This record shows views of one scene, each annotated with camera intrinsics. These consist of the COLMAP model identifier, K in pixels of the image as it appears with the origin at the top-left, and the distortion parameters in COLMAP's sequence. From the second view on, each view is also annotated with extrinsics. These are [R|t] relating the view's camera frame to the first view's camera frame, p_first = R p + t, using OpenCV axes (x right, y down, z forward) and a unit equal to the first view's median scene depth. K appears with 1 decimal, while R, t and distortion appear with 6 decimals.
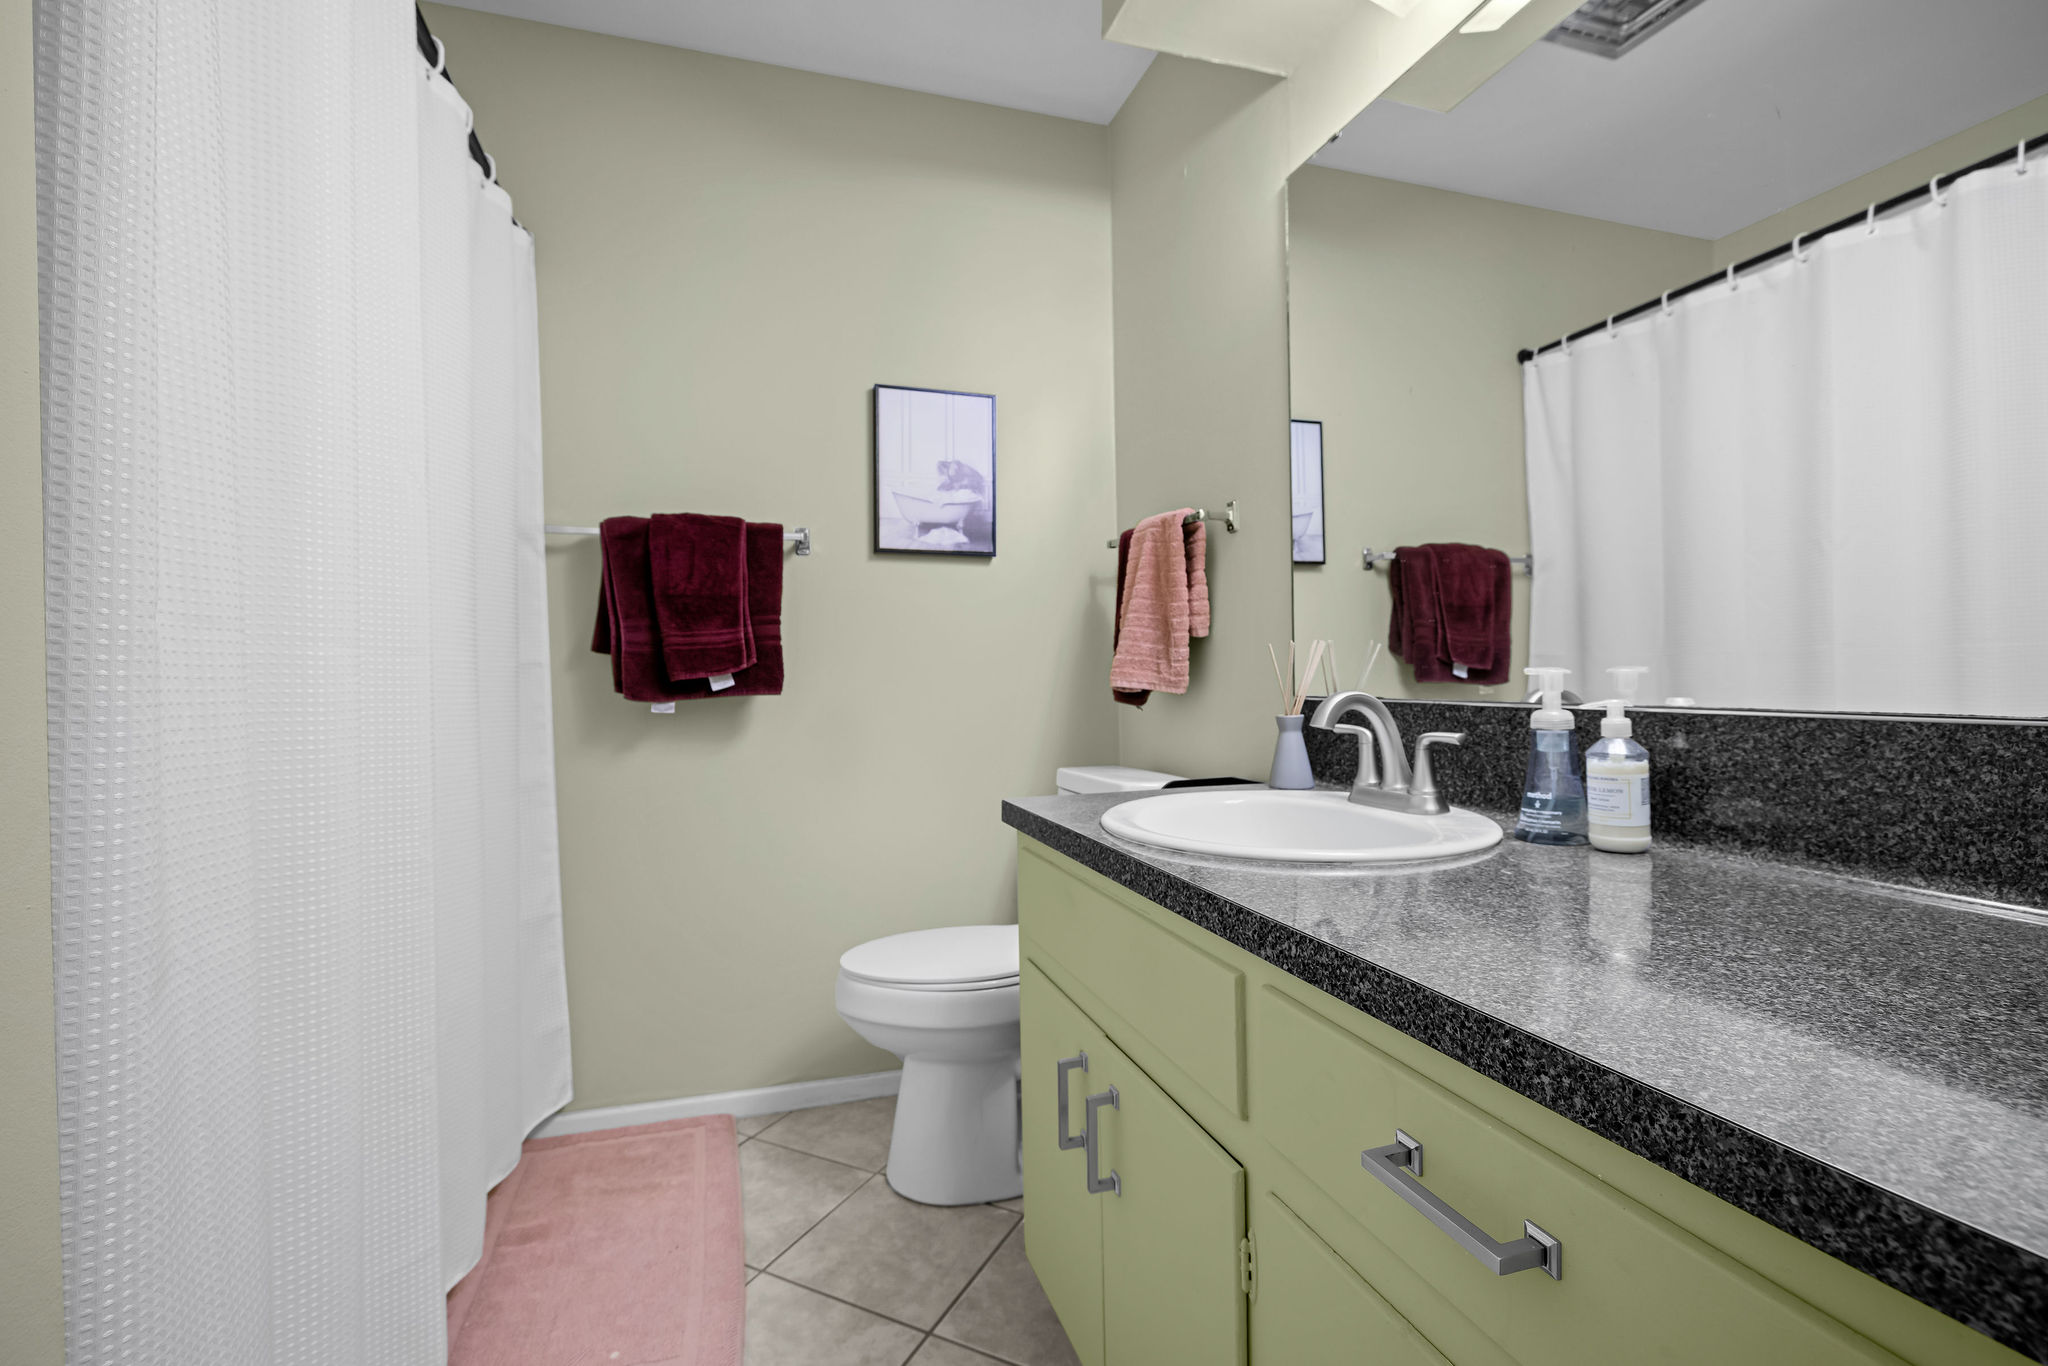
lens RADIAL K [[863.3, 0, 1034.8], [0, 863.3, 673.3], [0, 0, 1]] dist [-0.001481, 0.000012]
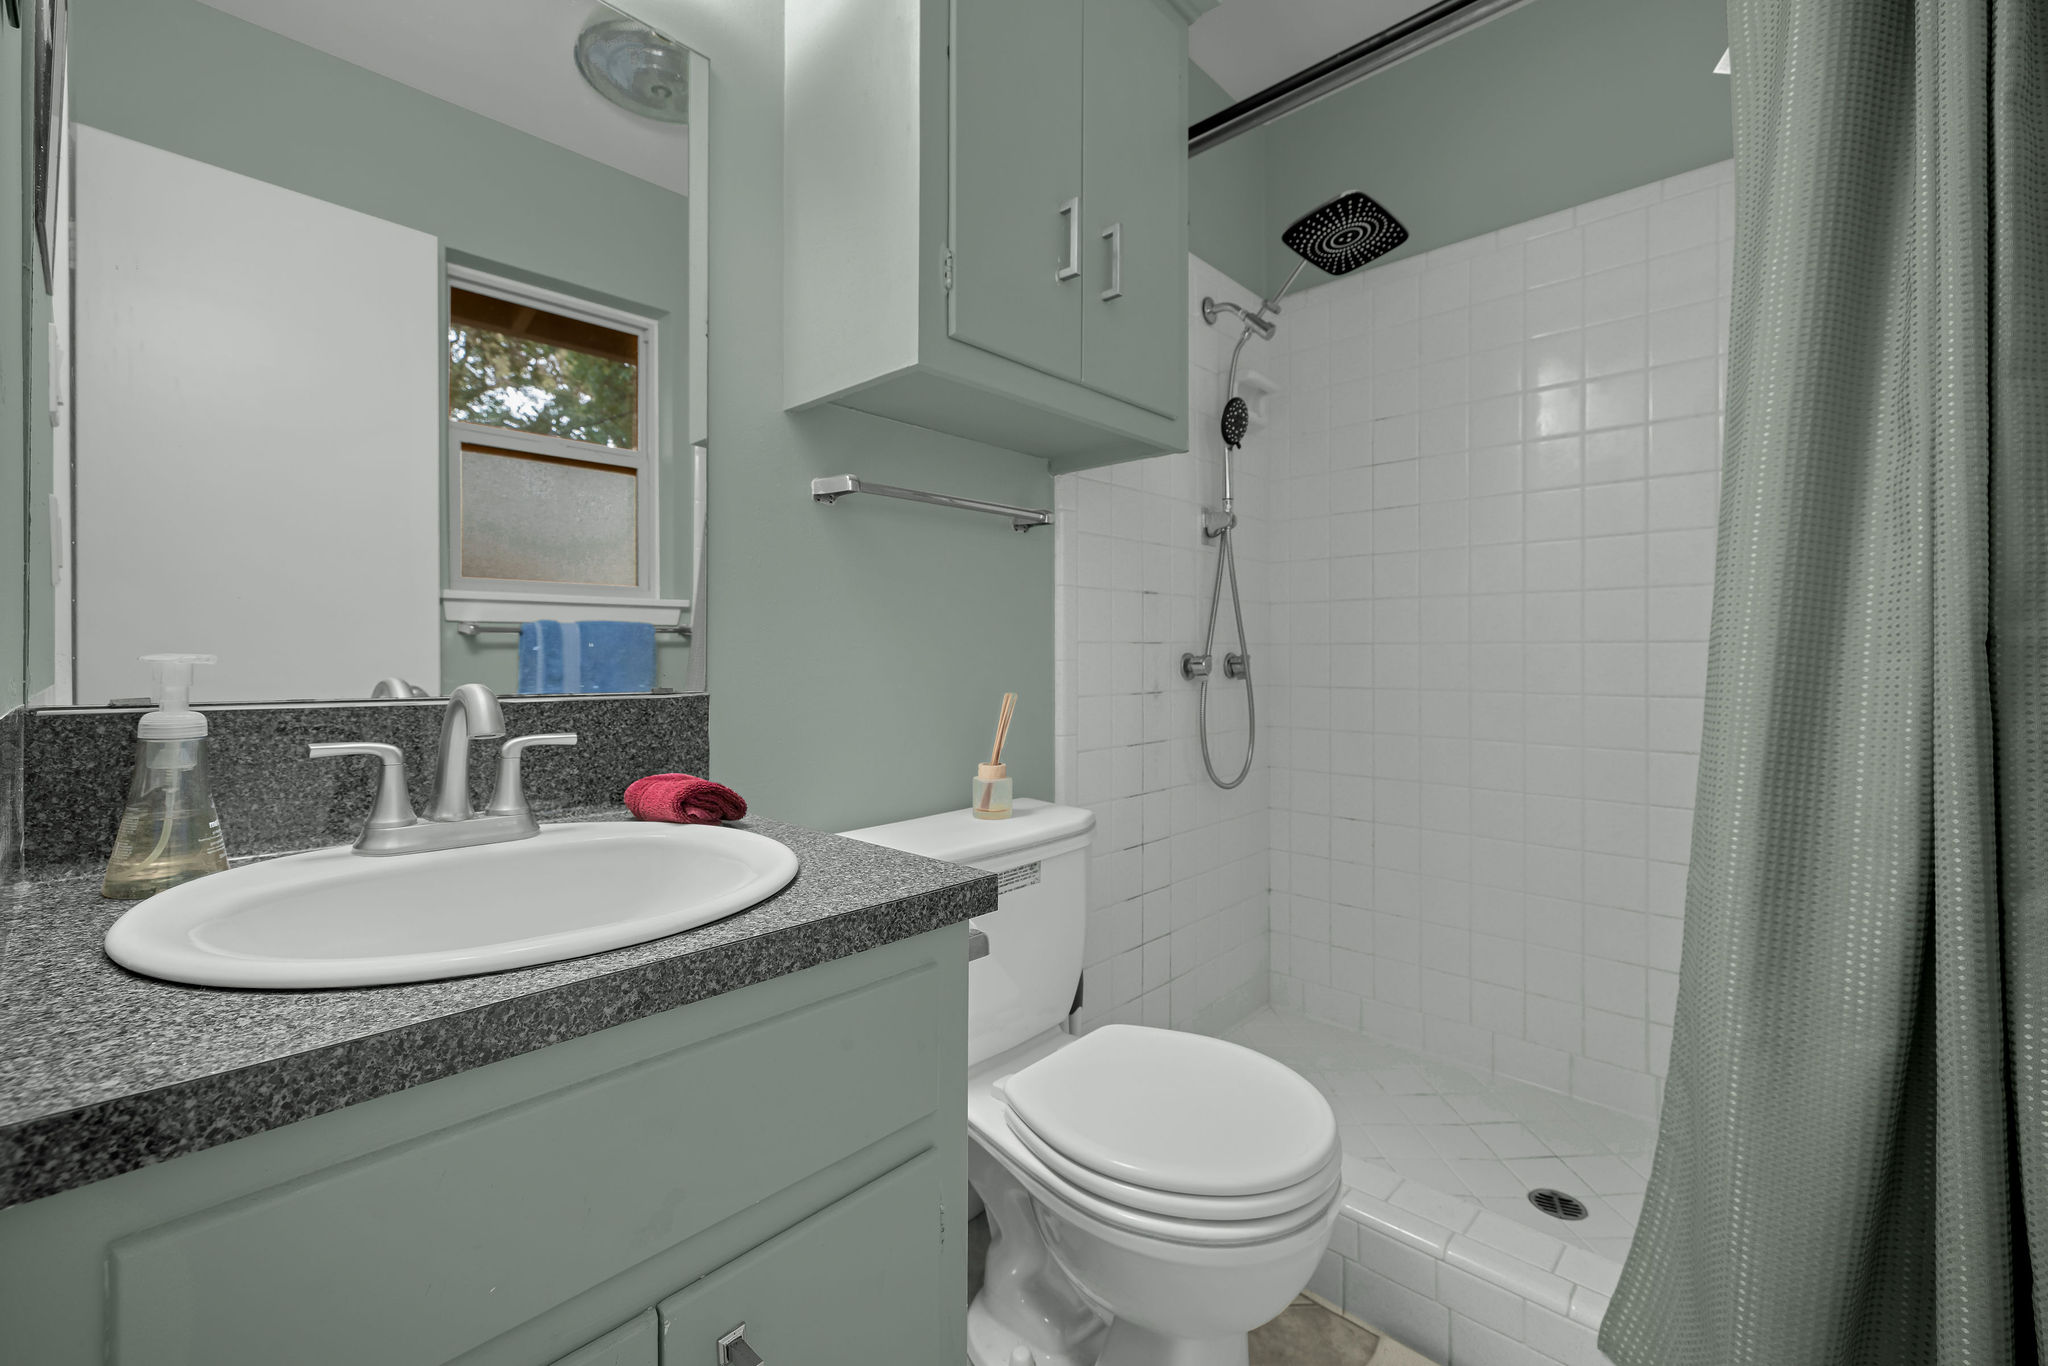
lens RADIAL K [[863.3, 0, 1024.8], [0, 863.3, 672.3], [0, 0, 1]] dist [-0.001481, 0.000012]
pose [[-0.481663, -0.008385, 0.876317, -0.644768], [-0.008942, 0.999949, 0.004653, -0.002421], [-0.876311, -0.005595, -0.481713, 1.209187]]
